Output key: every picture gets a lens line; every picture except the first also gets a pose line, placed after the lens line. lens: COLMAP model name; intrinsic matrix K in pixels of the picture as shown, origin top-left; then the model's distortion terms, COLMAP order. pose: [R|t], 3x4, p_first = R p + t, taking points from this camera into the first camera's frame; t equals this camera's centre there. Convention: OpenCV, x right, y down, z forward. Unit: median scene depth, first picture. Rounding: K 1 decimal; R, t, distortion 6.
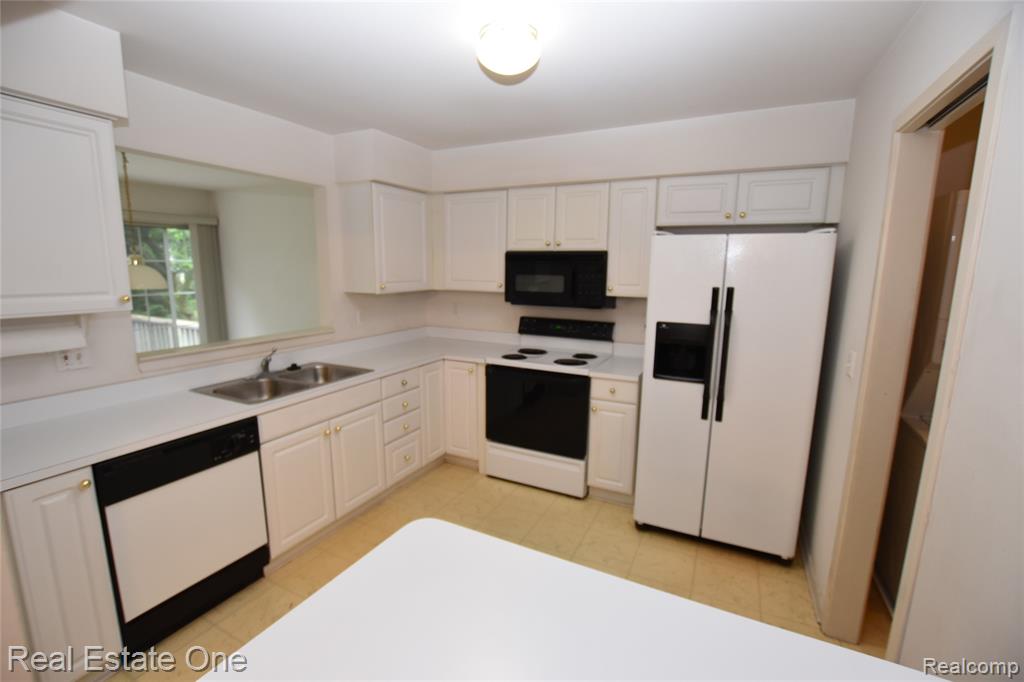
lens RADIAL K [[452.6, 0, 511.1], [0, 452.6, 344.4], [0, 0, 1]] dist [-0.026401, -0.000151]
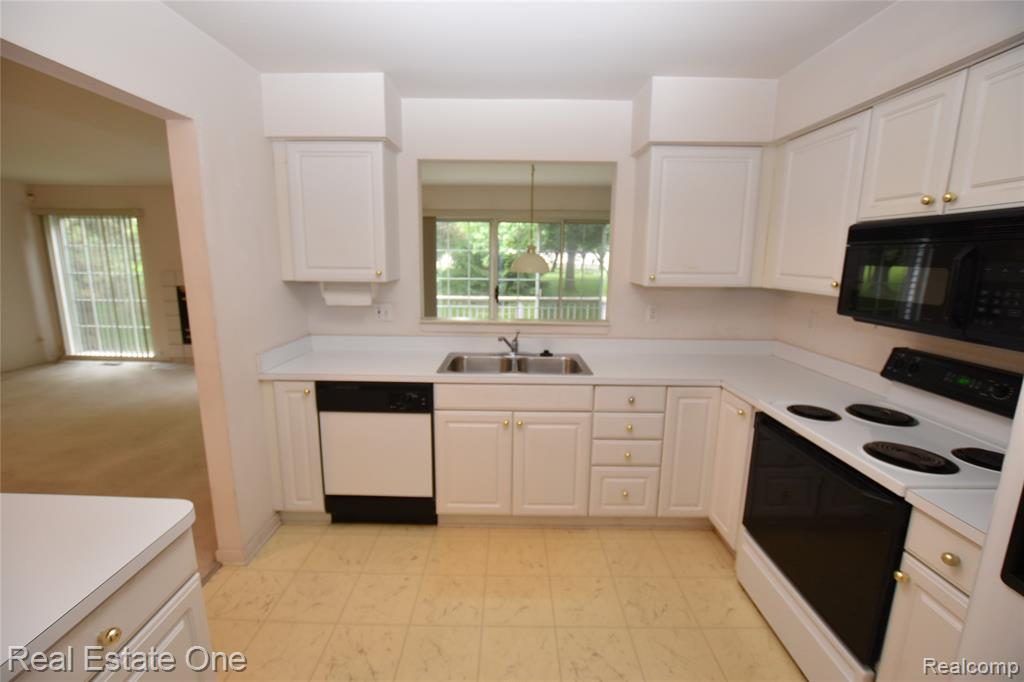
lens RADIAL K [[452.6, 0, 508.5], [0, 452.6, 341.7], [0, 0, 1]] dist [-0.026401, -0.000151]
pose [[0.438609, 0.159274, -0.884451, 0.359188], [-0.156572, 0.982661, 0.099315, -0.061316], [0.884934, 0.094920, 0.455942, 0.465010]]
